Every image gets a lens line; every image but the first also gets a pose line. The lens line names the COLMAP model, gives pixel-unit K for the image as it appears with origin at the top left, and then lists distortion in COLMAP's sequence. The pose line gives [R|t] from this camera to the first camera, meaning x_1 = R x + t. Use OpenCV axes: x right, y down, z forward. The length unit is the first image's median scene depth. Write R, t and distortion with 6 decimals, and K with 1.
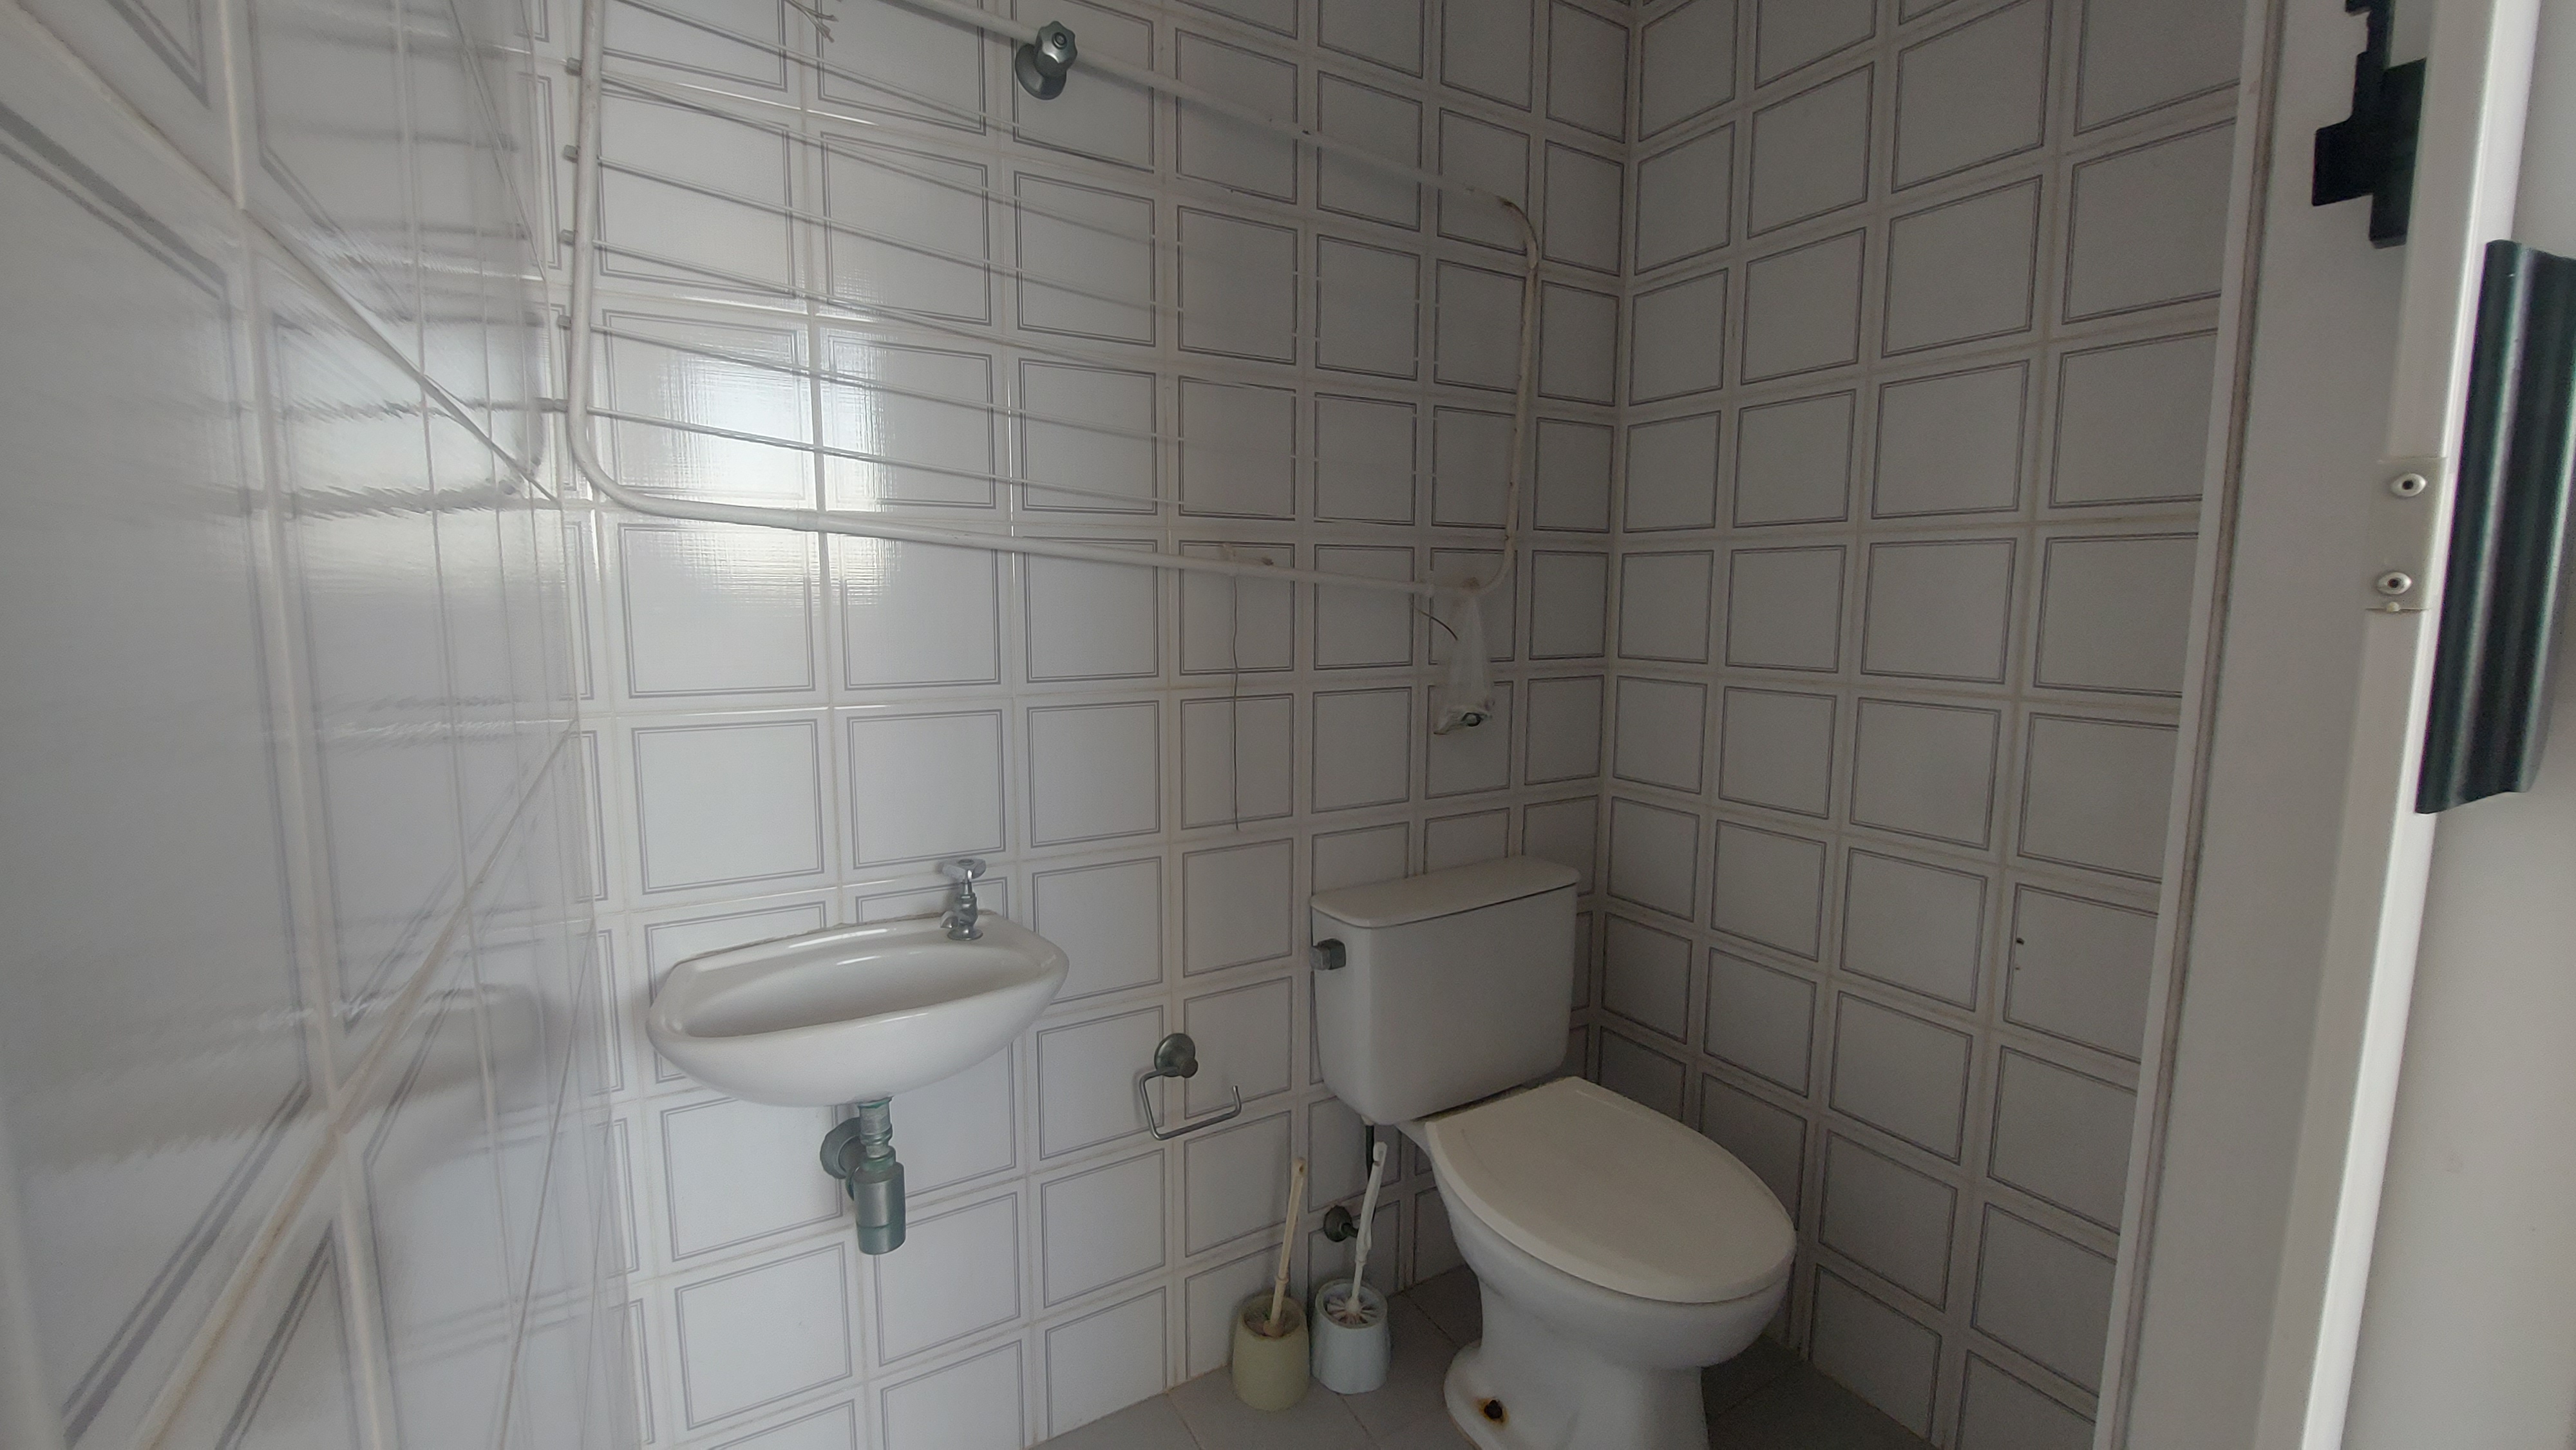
lens RADIAL K [[1032.3, 0, 1294.0], [0, 1032.3, 723.3], [0, 0, 1]] dist [-0.001867, -0.006169]
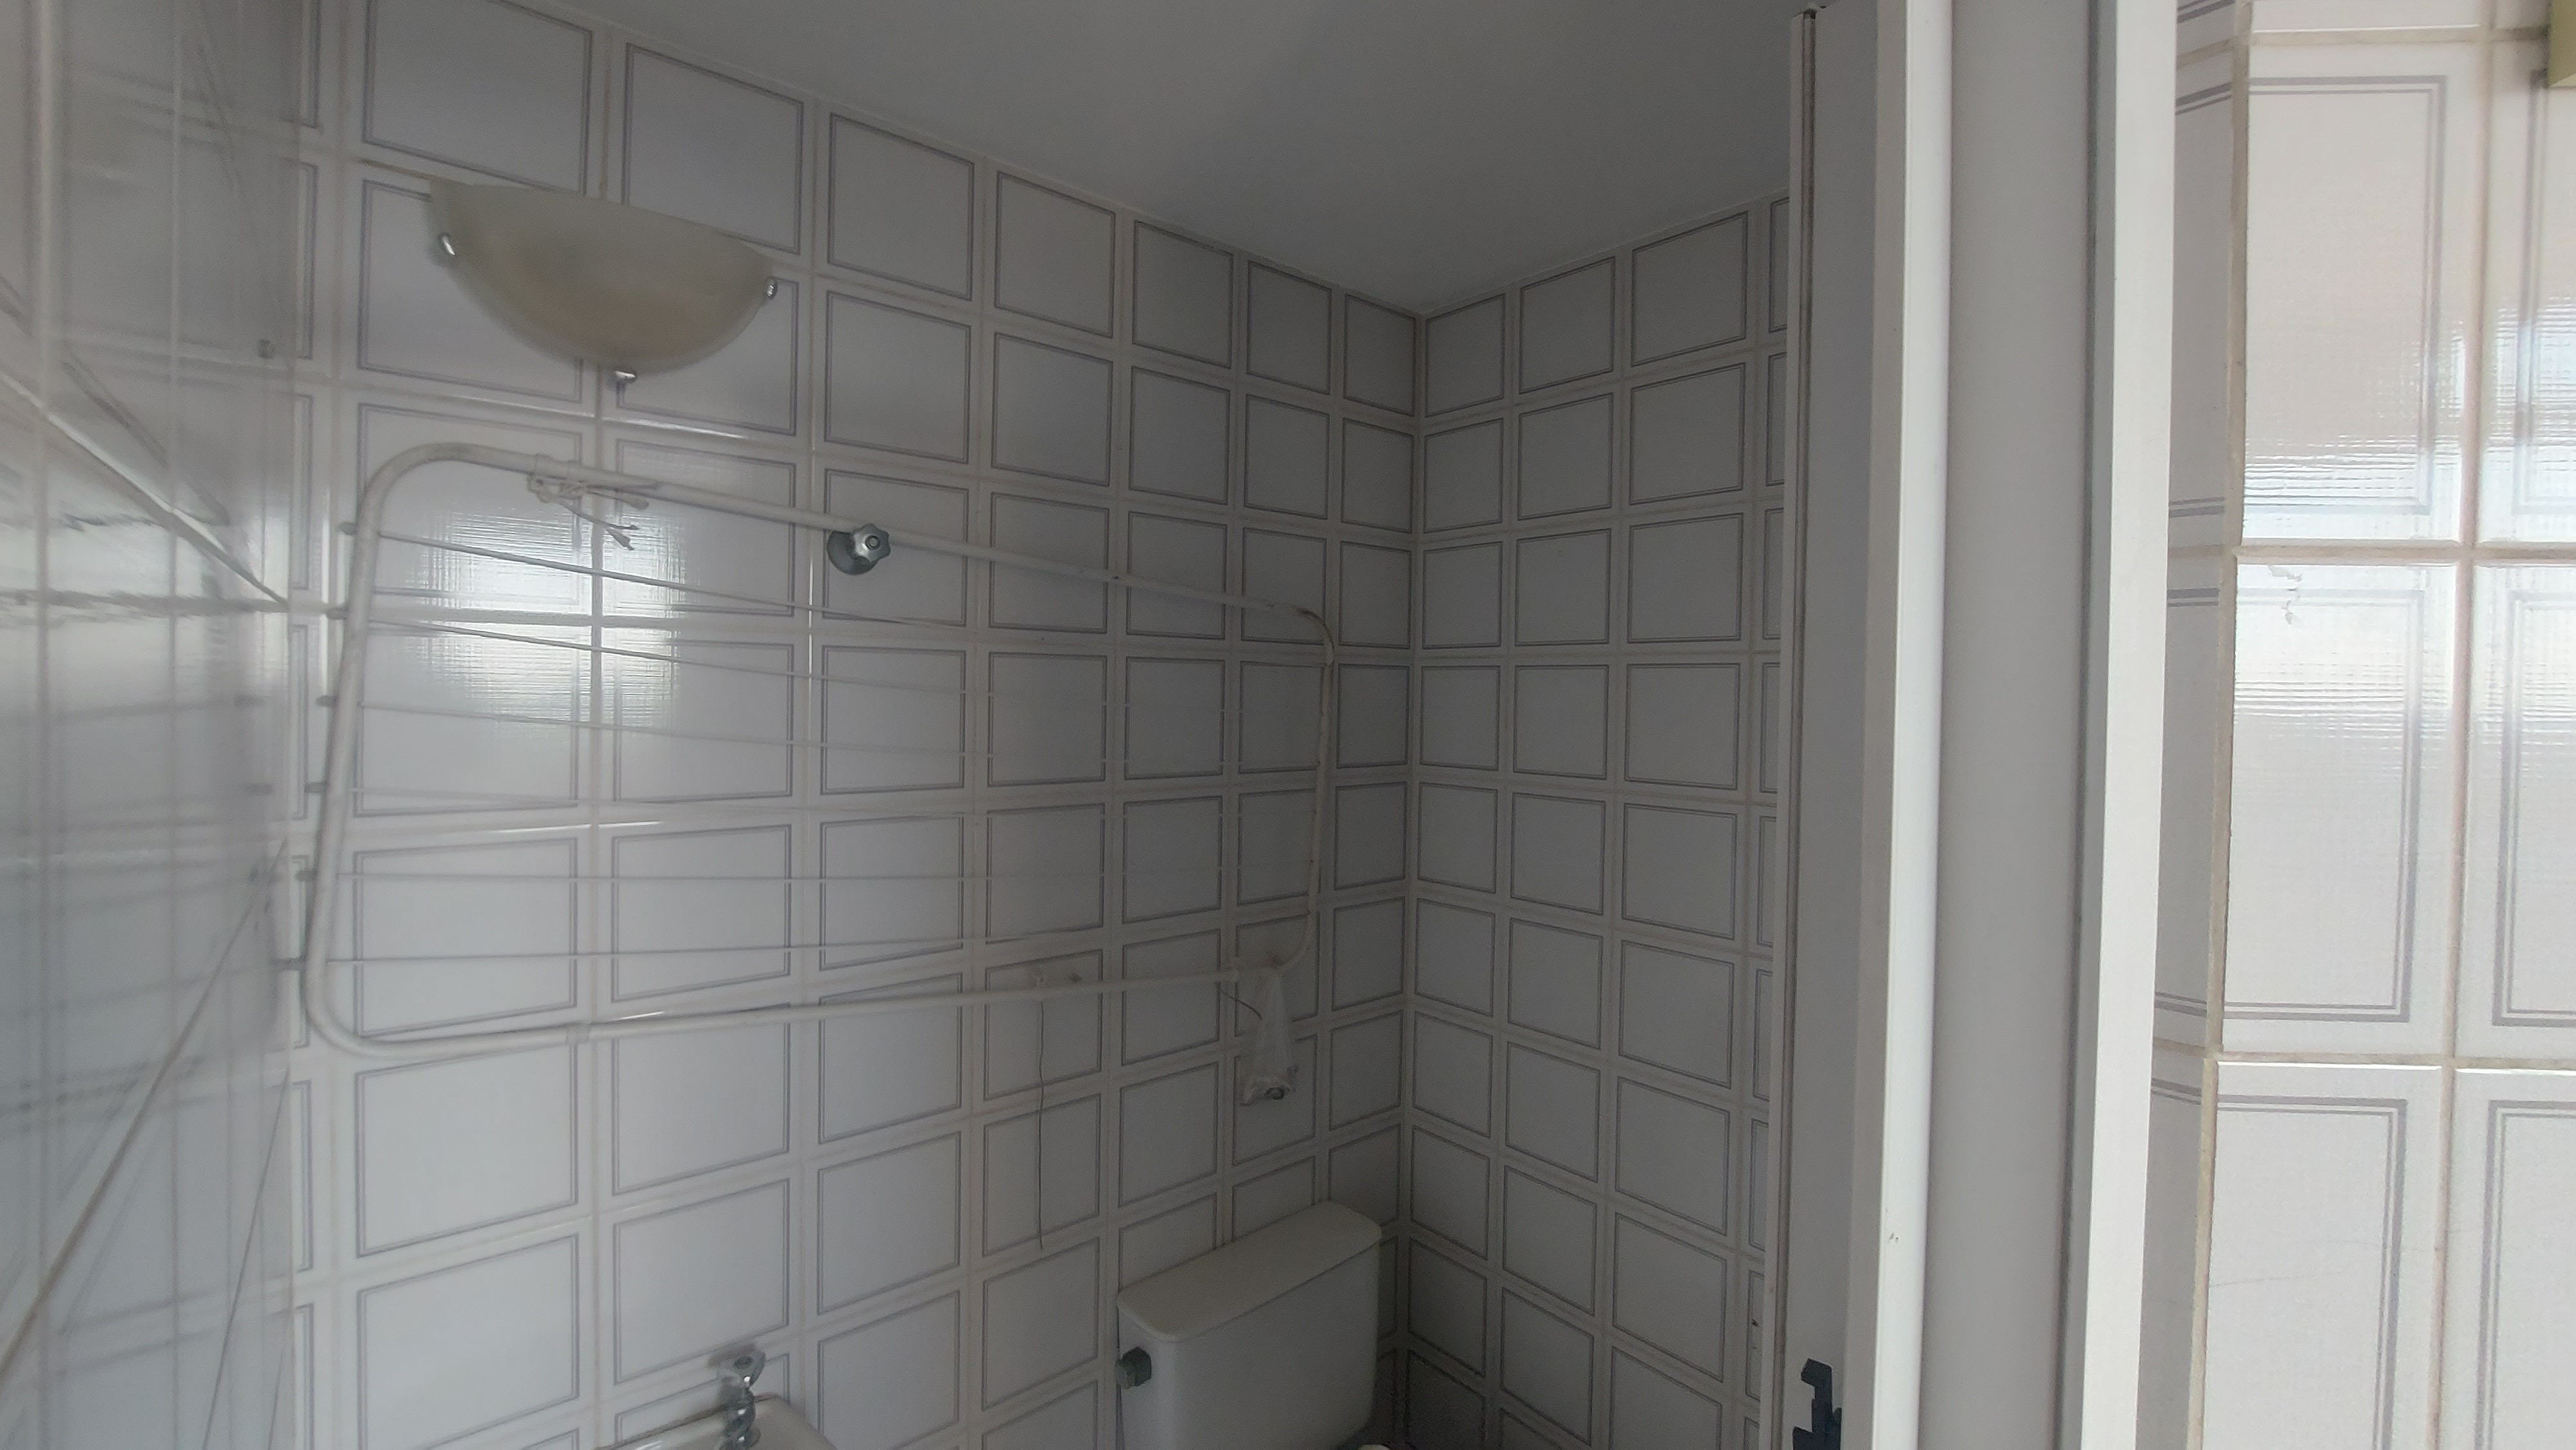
lens RADIAL K [[1027.1, 0, 1277.5], [0, 1027.1, 716.5], [0, 0, 1]] dist [-0.016470, -0.000482]
pose [[0.986320, 0.008806, 0.164608, 0.002204], [0.008007, 0.994834, -0.101197, -0.283177], [-0.164648, 0.101131, 0.981154, -0.035232]]
